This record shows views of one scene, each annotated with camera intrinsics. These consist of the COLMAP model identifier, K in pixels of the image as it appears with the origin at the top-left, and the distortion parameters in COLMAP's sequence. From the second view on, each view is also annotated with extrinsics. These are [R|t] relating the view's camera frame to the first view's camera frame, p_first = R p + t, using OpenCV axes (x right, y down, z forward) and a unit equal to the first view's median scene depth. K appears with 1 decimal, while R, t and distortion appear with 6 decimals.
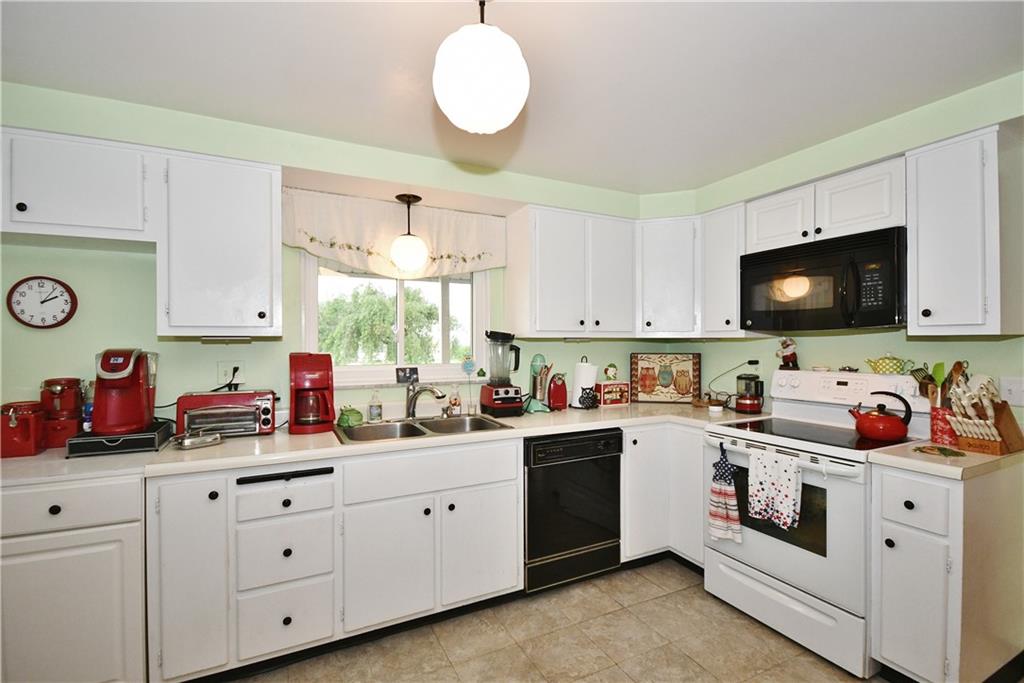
lens RADIAL K [[472.9, 0, 514.8], [0, 472.9, 340.8], [0, 0, 1]] dist [-0.001202, 0.000524]
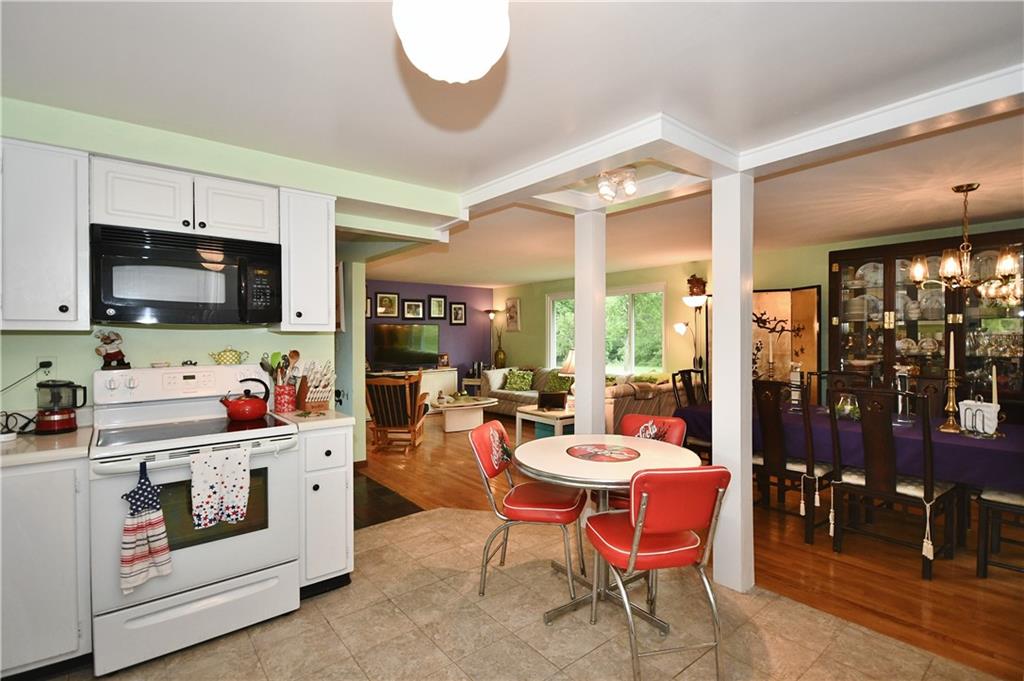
lens RADIAL K [[472.9, 0, 515.5], [0, 472.9, 339.3], [0, 0, 1]] dist [-0.001202, 0.000524]
pose [[-0.214439, -0.001308, 0.976736, -0.476024], [0.002860, 0.999994, 0.001967, 0.009012], [-0.976733, 0.003215, -0.214434, 0.566497]]
